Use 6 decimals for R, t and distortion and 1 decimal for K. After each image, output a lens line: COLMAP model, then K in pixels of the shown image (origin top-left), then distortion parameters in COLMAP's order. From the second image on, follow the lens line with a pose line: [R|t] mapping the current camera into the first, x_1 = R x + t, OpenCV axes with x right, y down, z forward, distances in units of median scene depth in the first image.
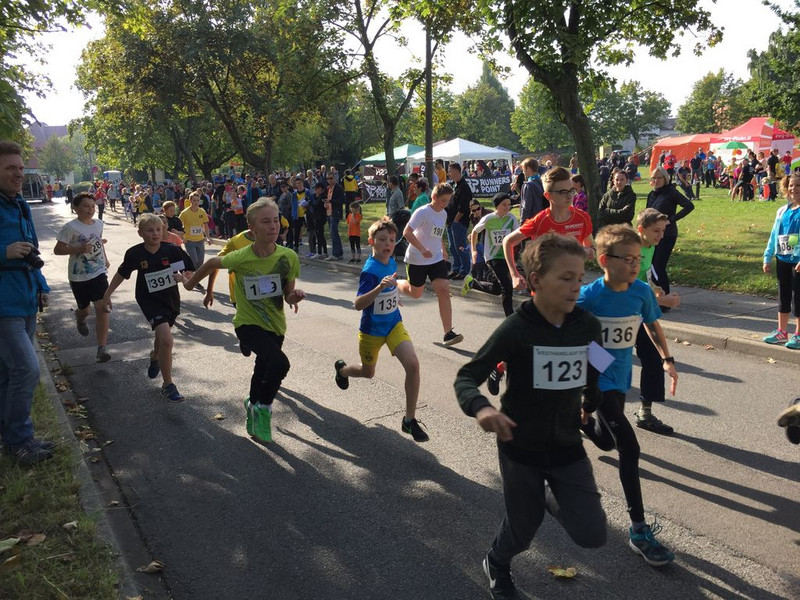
lens RADIAL K [[679.3, 0, 400.3], [0, 679.3, 299.6], [0, 0, 1]] dist [0.080918, -0.115630]
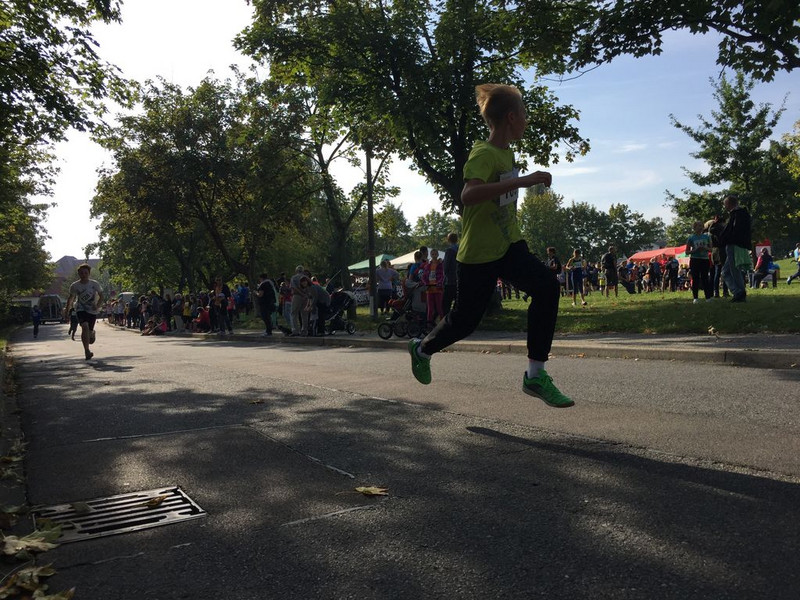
lens RADIAL K [[680.8, 0, 401.4], [0, 680.8, 304.0], [0, 0, 1]] dist [0.079417, -0.117744]
pose [[0.999532, -0.017289, -0.025250, 0.114437], [0.012546, 0.984095, -0.177200, 0.080863], [0.027912, 0.176800, 0.983851, -0.125442]]
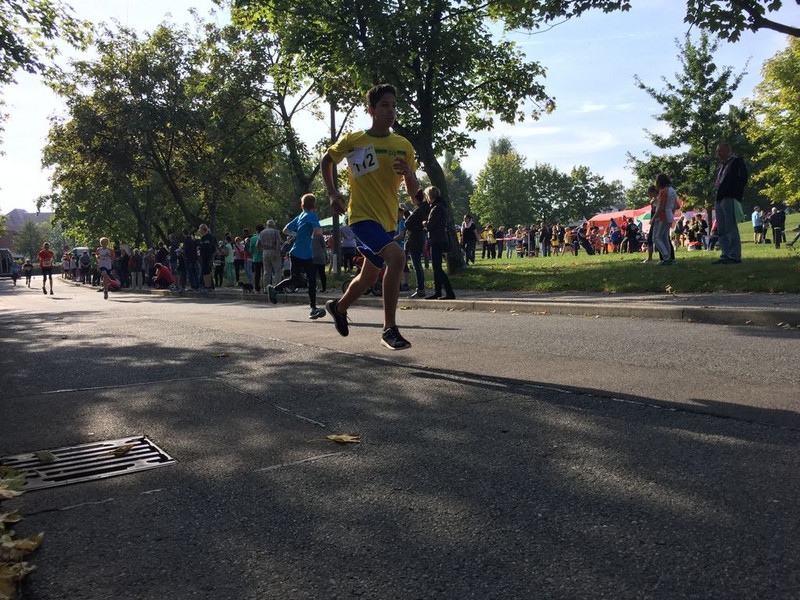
lens RADIAL K [[679.3, 0, 401.6], [0, 679.3, 307.3], [0, 0, 1]] dist [0.079931, -0.118596]
pose [[0.999527, -0.008200, 0.029631, 0.111981], [0.011504, 0.993516, -0.113111, 0.082995], [-0.028511, 0.113398, 0.993140, -0.123184]]
